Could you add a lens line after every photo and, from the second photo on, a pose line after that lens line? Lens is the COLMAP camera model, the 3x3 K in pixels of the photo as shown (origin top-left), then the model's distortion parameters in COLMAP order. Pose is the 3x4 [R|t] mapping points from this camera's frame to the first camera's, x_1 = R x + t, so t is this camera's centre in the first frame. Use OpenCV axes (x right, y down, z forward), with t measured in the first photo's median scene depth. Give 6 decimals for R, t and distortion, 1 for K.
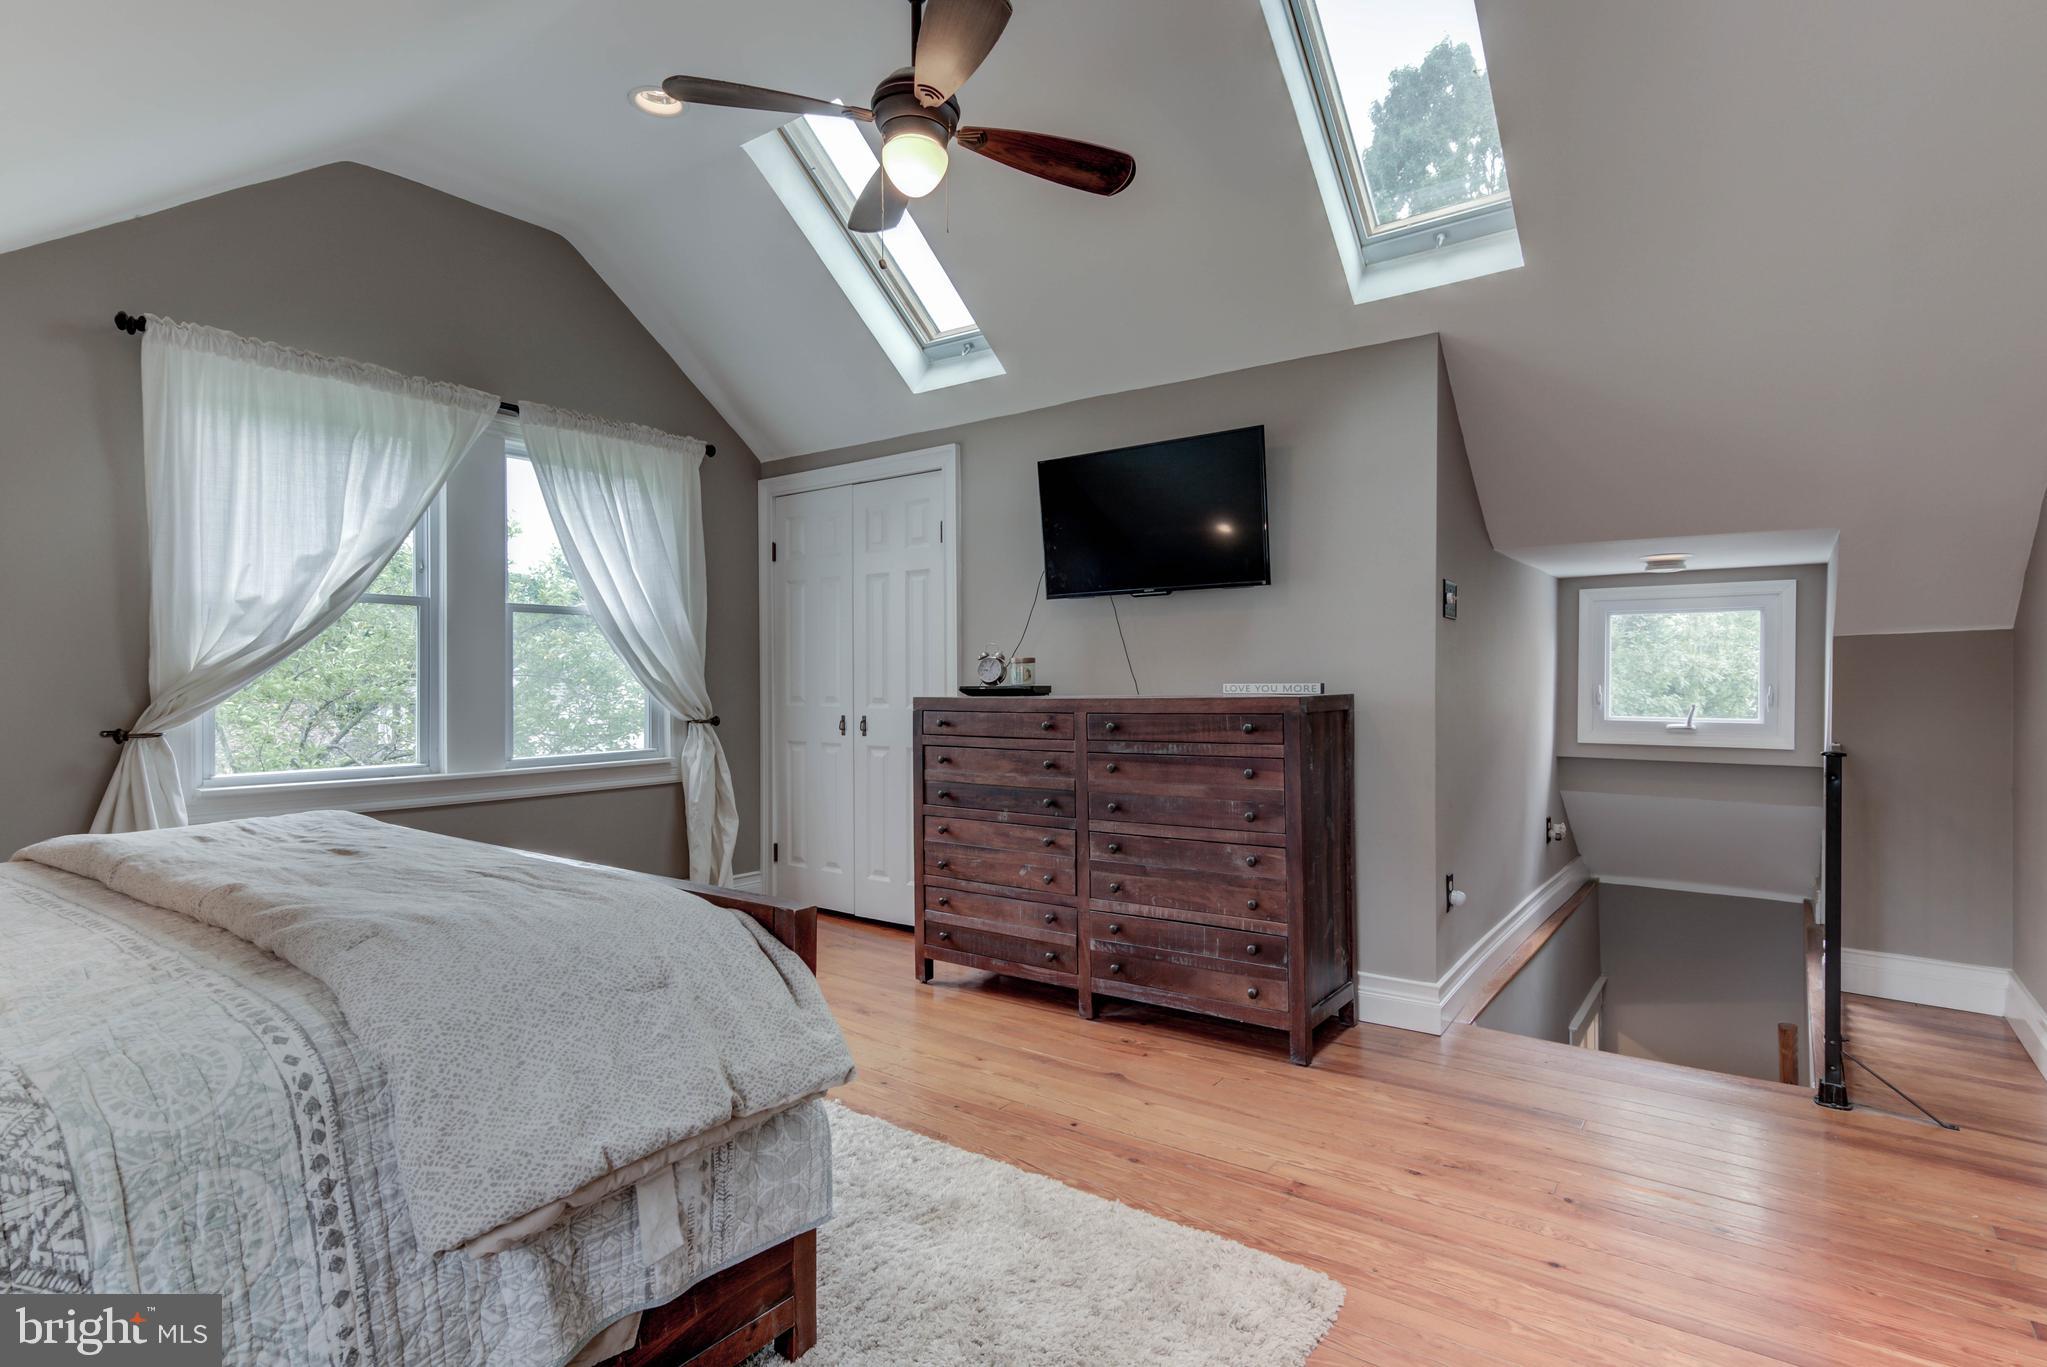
lens RADIAL K [[1025.7, 0, 1021.6], [0, 1025.7, 689.7], [0, 0, 1]] dist [0.024078, -0.008972]
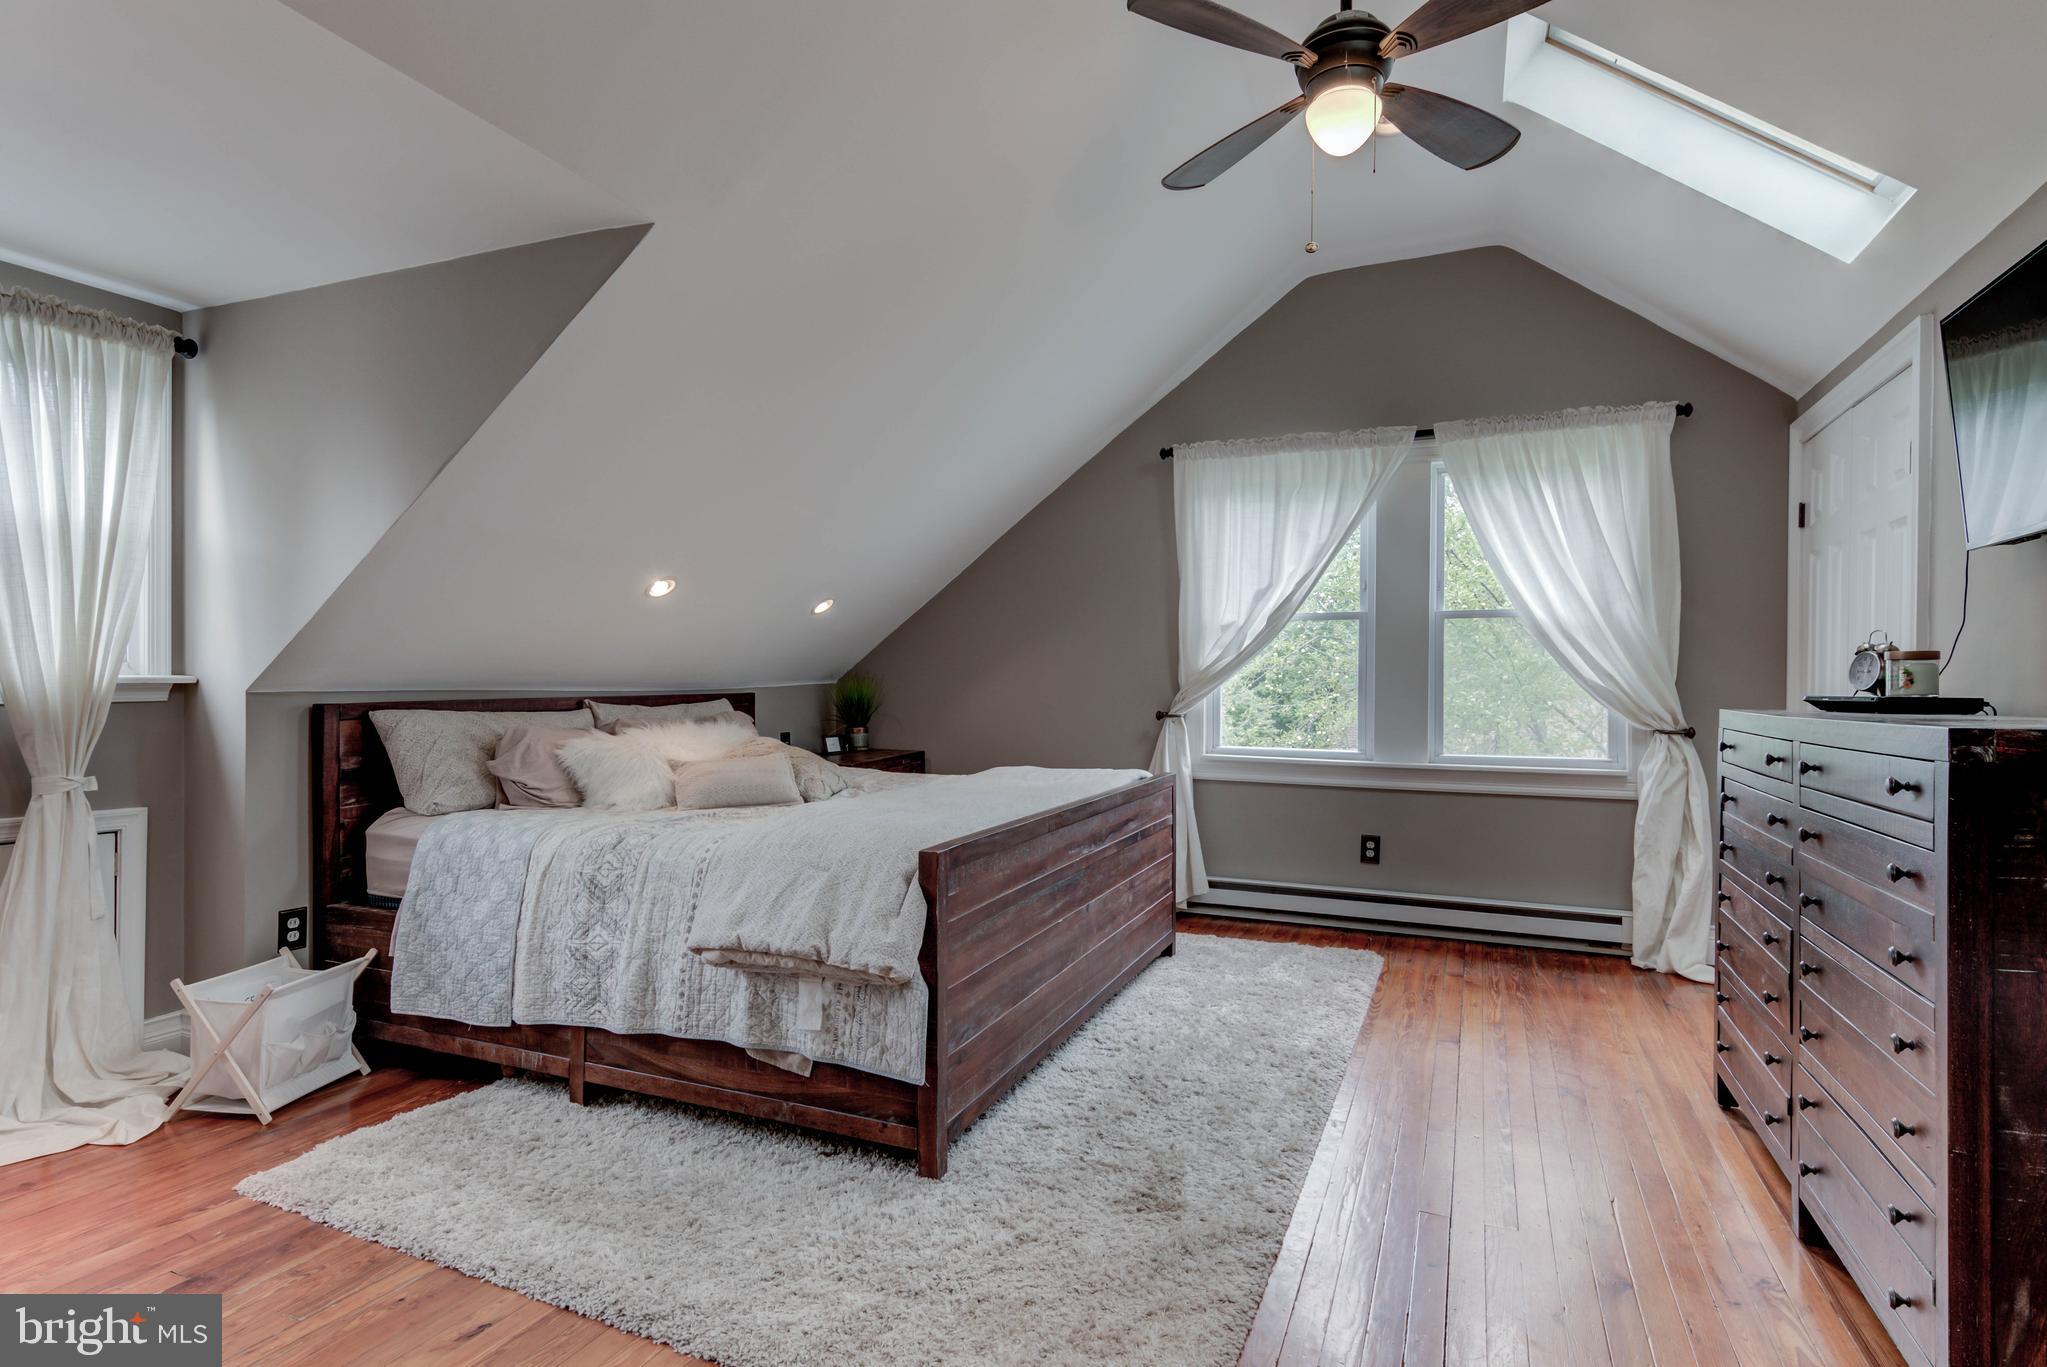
lens RADIAL K [[1025.7, 0, 1021.6], [0, 1025.7, 689.7], [0, 0, 1]] dist [0.024078, -0.008972]
pose [[0.226633, 0.014999, -0.973865, 0.474835], [-0.013795, 0.999831, 0.012188, -0.008698], [0.973882, 0.010672, 0.226802, 0.337938]]
